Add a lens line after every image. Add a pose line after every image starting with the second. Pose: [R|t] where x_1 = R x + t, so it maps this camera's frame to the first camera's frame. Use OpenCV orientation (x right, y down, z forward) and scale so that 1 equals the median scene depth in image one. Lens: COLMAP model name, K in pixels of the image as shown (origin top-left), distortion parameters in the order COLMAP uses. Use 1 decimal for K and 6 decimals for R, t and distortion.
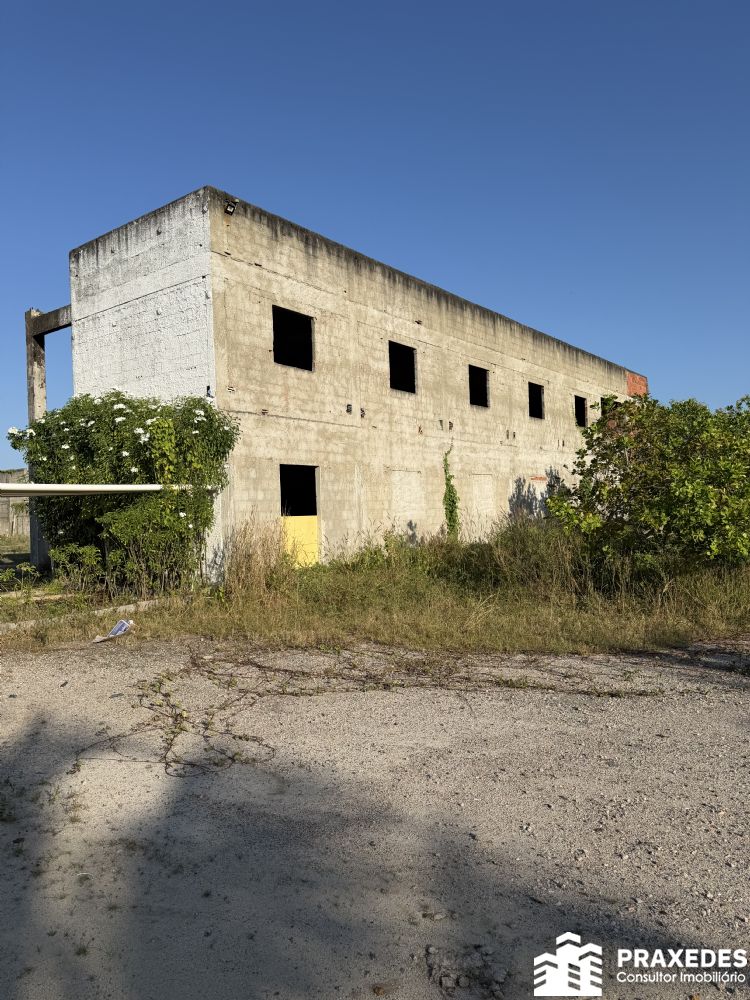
lens RADIAL K [[712.9, 0, 378.9], [0, 712.9, 514.3], [0, 0, 1]] dist [-0.004361, -0.000489]
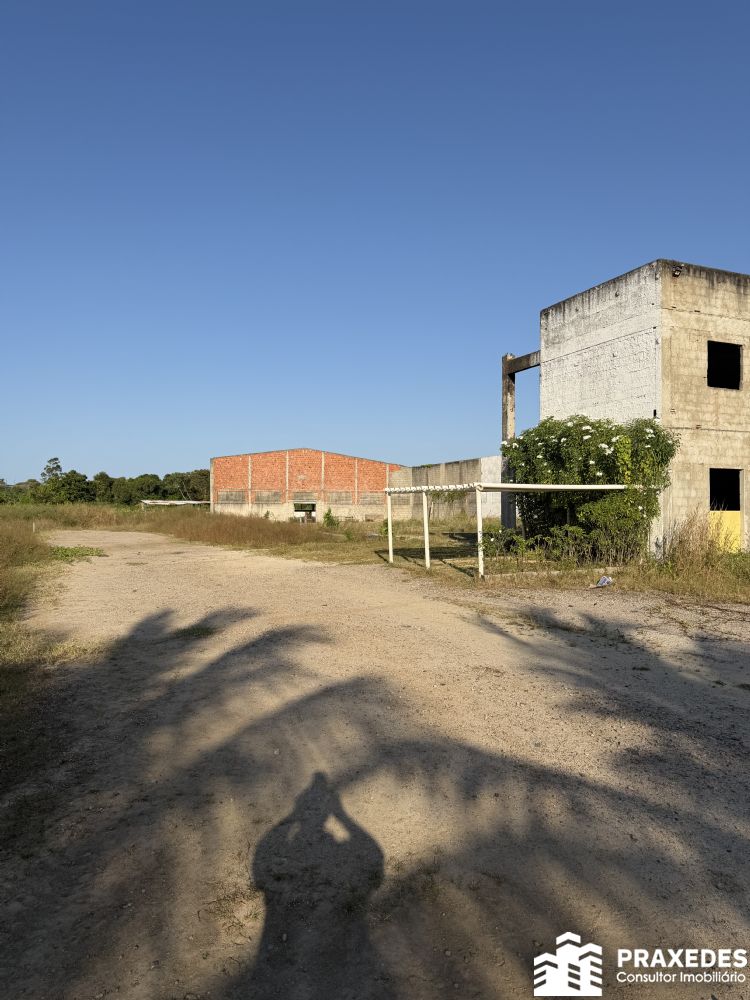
lens RADIAL K [[712.9, 0, 378.9], [0, 712.9, 514.3], [0, 0, 1]] dist [-0.004361, -0.000489]
pose [[0.867680, 0.026113, -0.496437, -0.022850], [-0.023725, 0.999657, 0.011116, 0.009649], [0.496557, 0.002133, 0.868002, -0.372148]]
